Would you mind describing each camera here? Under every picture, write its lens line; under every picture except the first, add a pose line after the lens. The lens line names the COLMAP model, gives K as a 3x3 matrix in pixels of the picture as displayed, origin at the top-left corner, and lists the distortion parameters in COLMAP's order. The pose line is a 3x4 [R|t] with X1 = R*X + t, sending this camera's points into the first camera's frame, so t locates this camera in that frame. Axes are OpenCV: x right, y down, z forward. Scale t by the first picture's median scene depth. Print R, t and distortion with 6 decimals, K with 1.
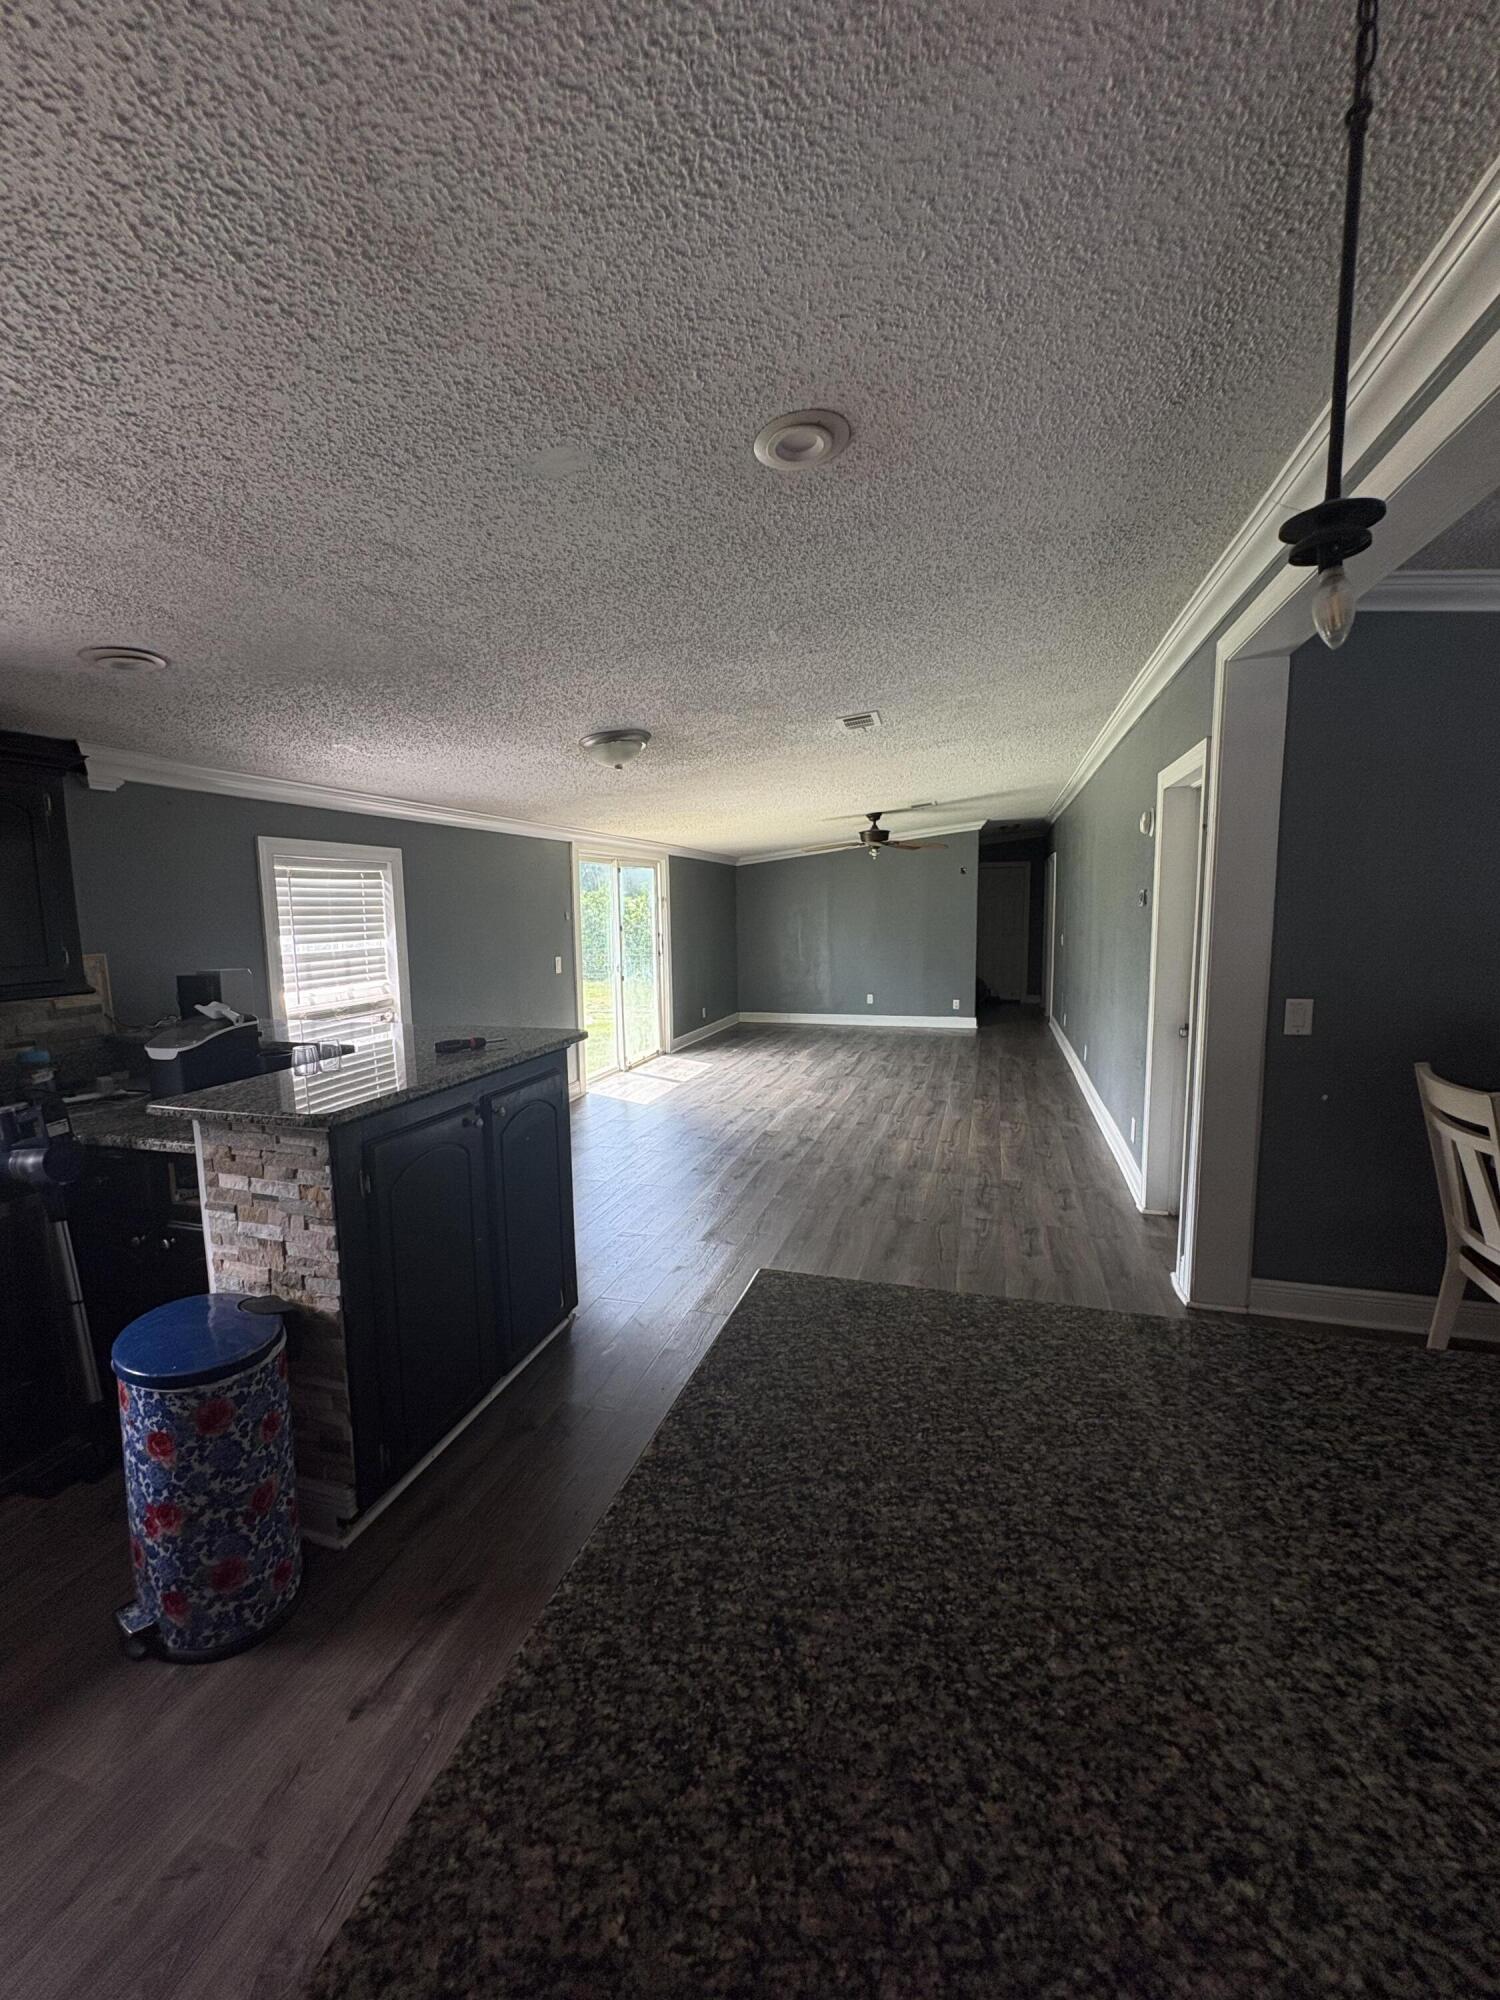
lens RADIAL K [[802.3, 0, 750.0], [0, 802.3, 1000.0], [0, 0, 1]] dist [-0.000079, -0.000003]
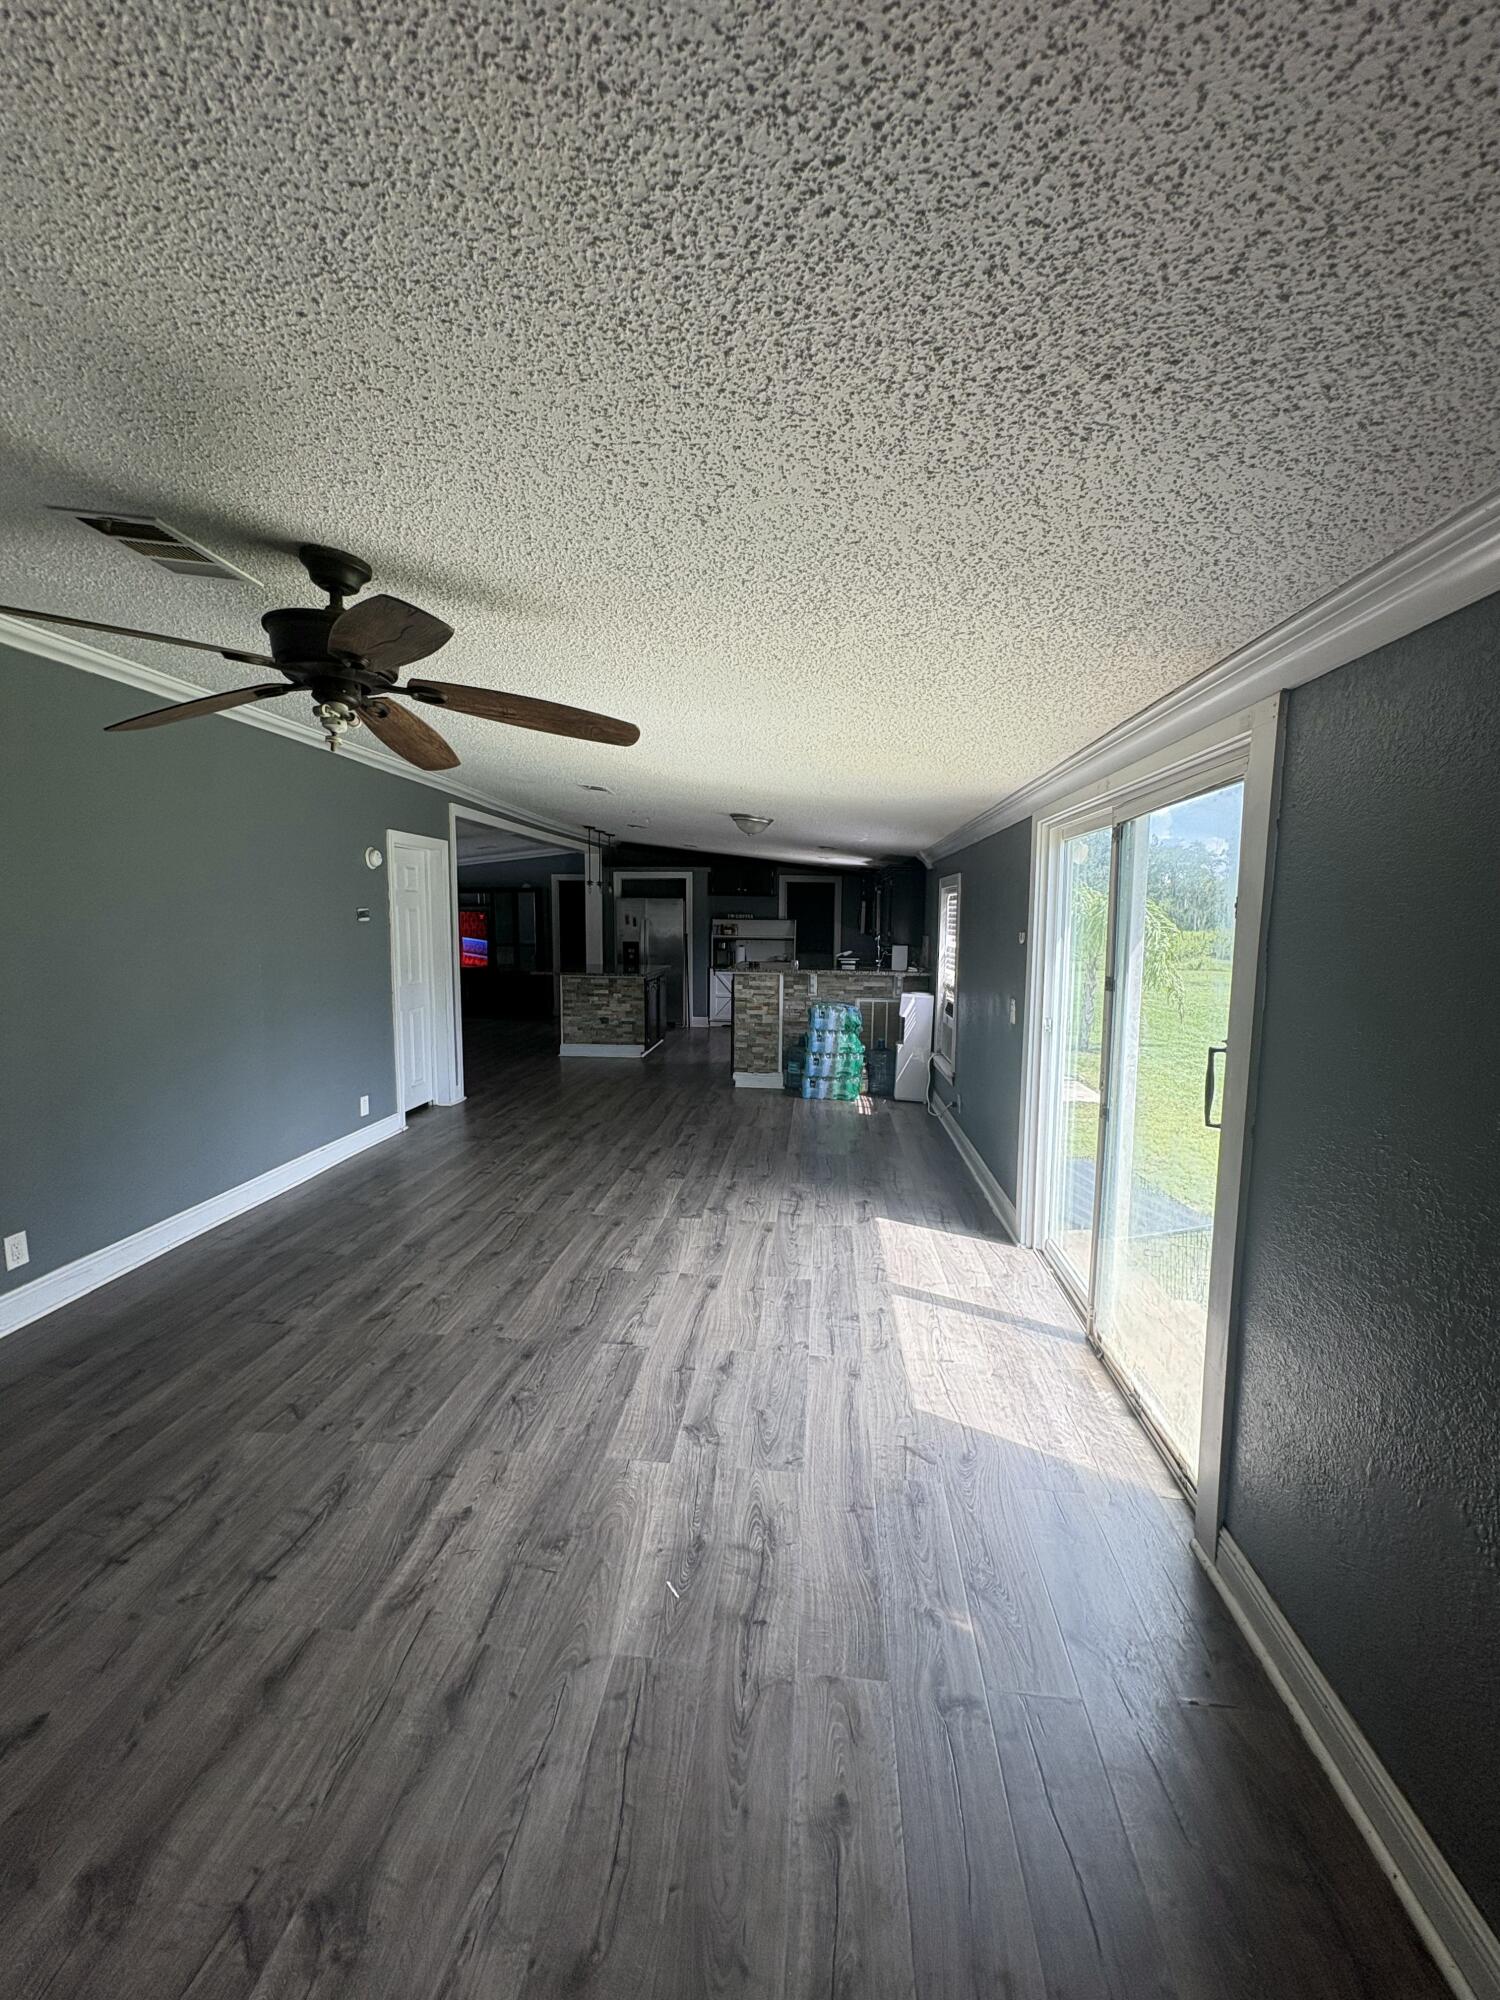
lens RADIAL K [[806.5, 0, 750.0], [0, 806.5, 1000.0], [0, 0, 1]] dist [0.000105, 0.000002]
pose [[-0.979850, 0.030531, -0.197390, 0.120918], [-0.014905, 0.974316, 0.224692, -0.233492], [0.199180, 0.223107, -0.954228, 1.892915]]
